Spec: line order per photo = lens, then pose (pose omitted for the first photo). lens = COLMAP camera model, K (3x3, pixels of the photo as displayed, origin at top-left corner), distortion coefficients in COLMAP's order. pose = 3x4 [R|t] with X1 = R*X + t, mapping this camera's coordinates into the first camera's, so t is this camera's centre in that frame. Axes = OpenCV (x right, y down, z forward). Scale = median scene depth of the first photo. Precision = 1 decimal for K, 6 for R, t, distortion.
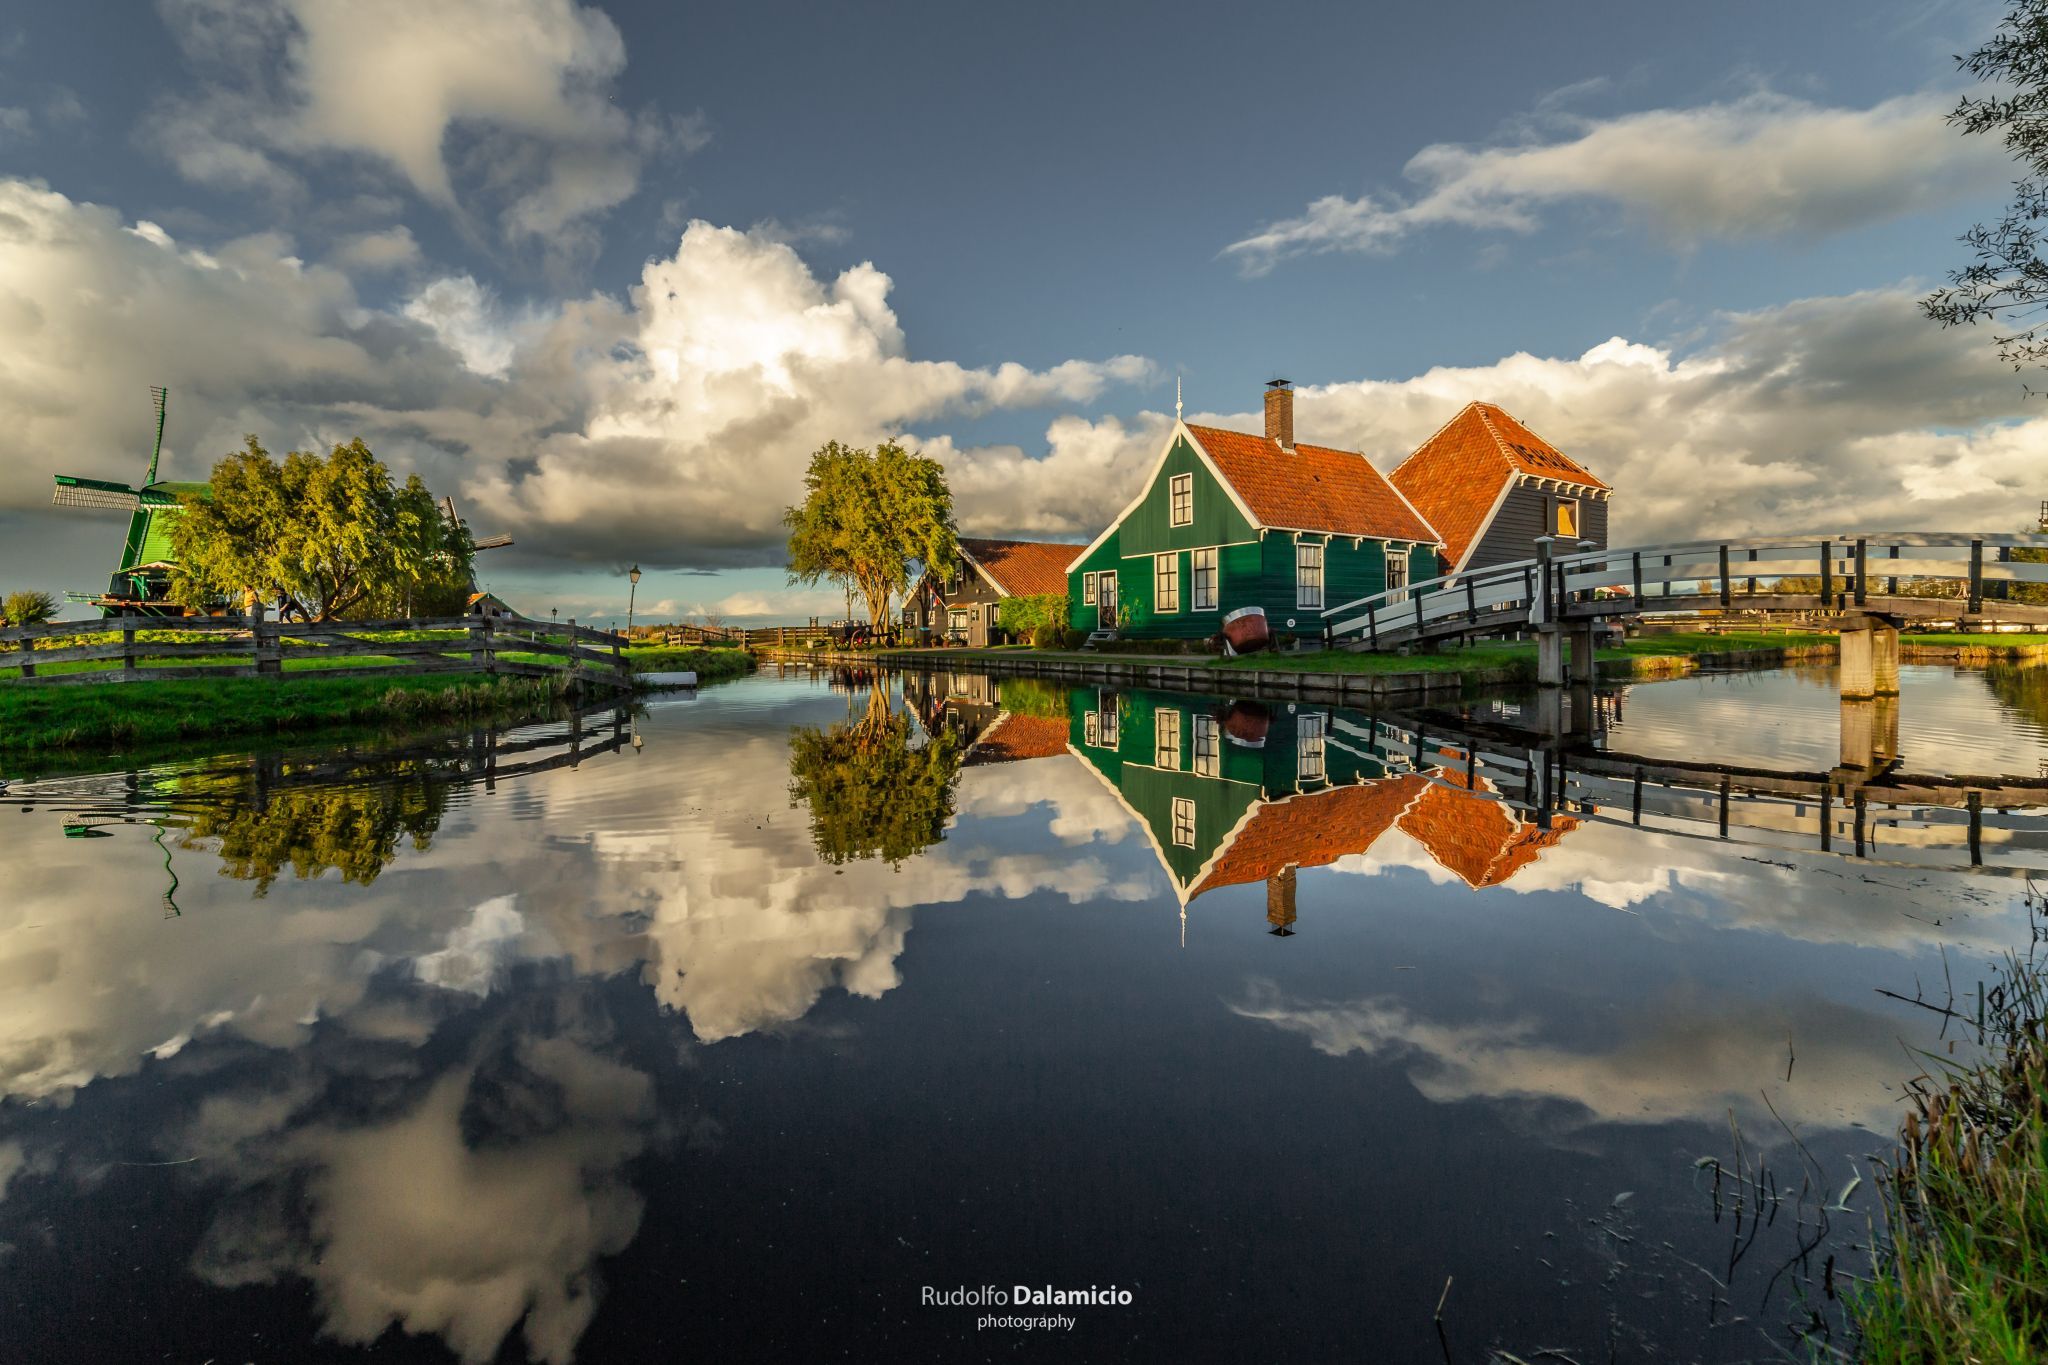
lens RADIAL K [[850.7, 0, 1001.1], [0, 850.7, 648.6], [0, 0, 1]] dist [-0.002987, -0.000166]
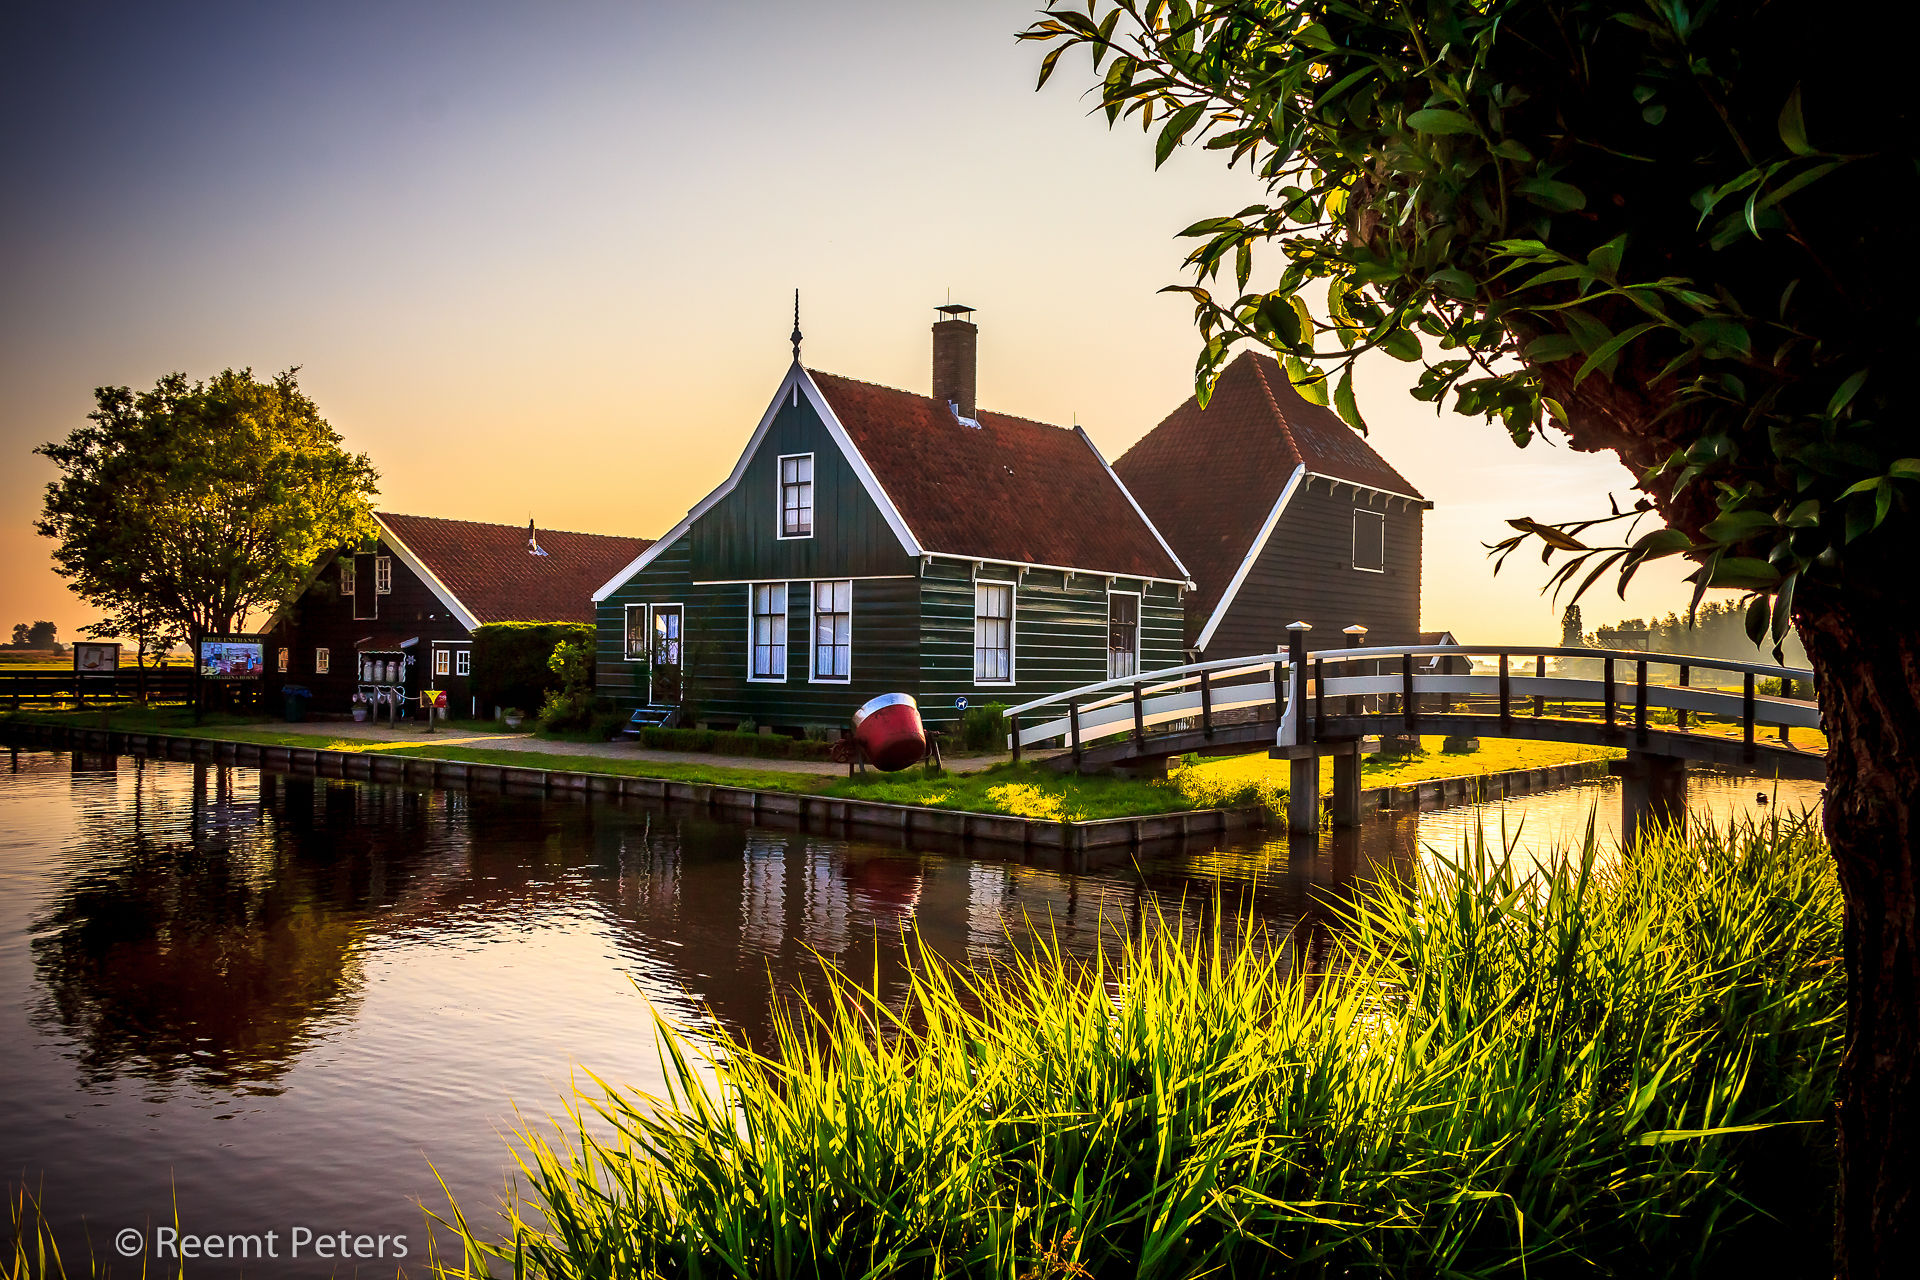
lens RADIAL K [[1563.2, 0, 956.4], [0, 1563.2, 675.1], [0, 0, 1]] dist [0.068516, -0.003071]
pose [[0.951046, 0.024980, 0.308040, -0.021564], [-0.021058, 0.999649, -0.016049, -0.042827], [-0.308333, 0.008777, 0.951238, -0.105030]]
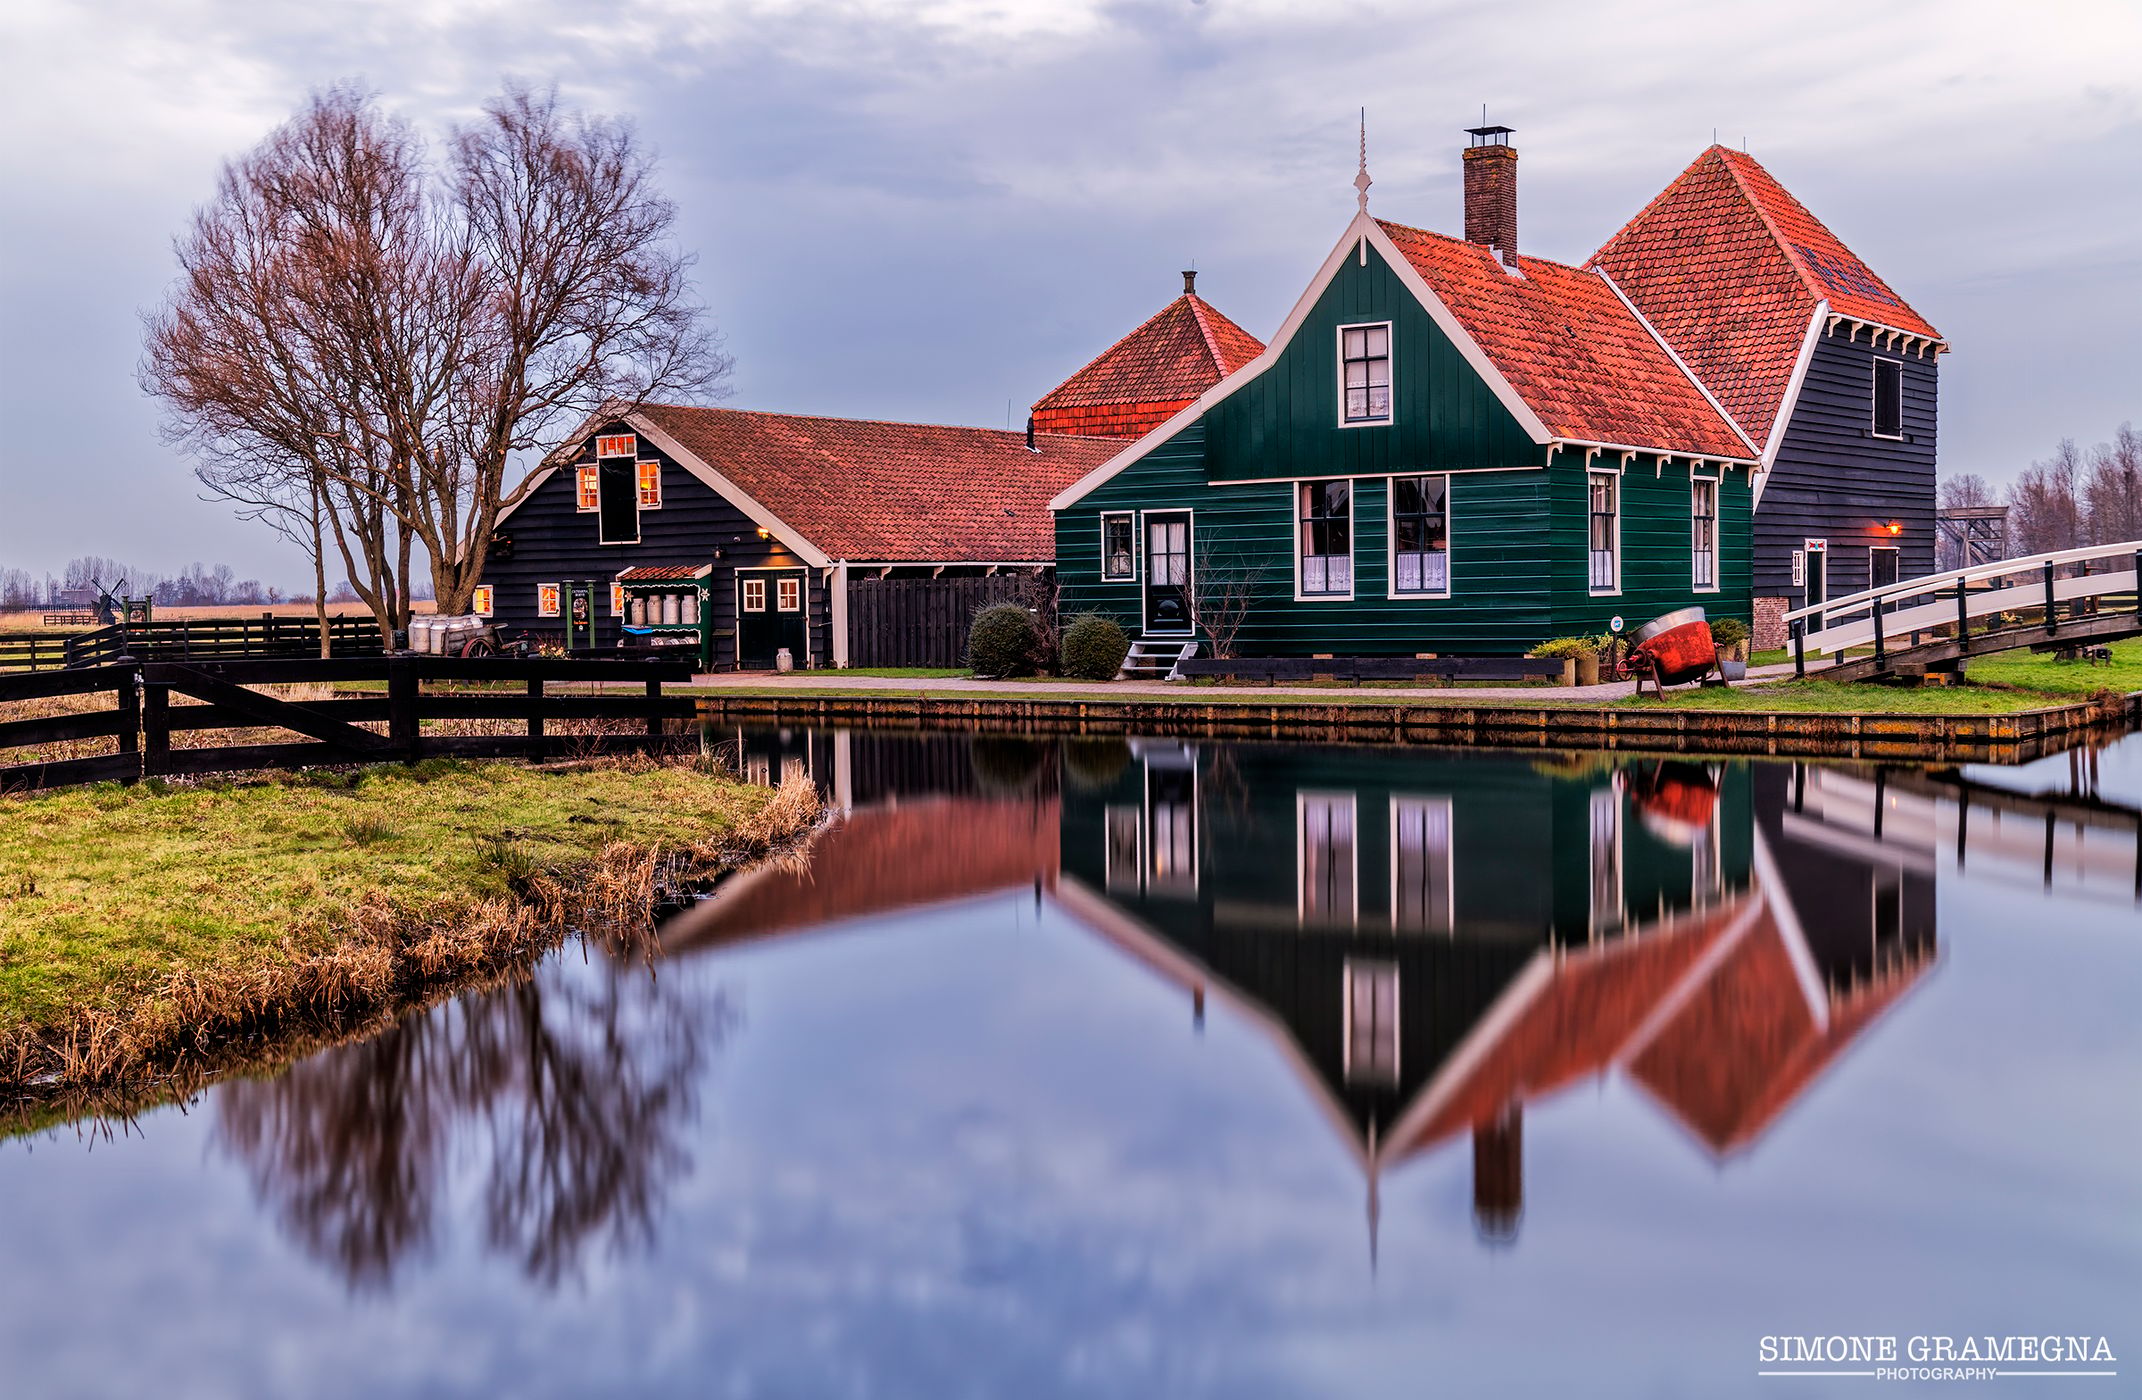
lens RADIAL K [[2497.0, 0, 1051.6], [0, 2497.0, 759.3], [0, 0, 1]] dist [0.054307, 0.000000]
pose [[0.927364, -0.029283, 0.373012, -0.656638], [0.013805, 0.998932, 0.044100, -0.021955], [-0.373905, -0.035747, 0.926778, -0.378274]]
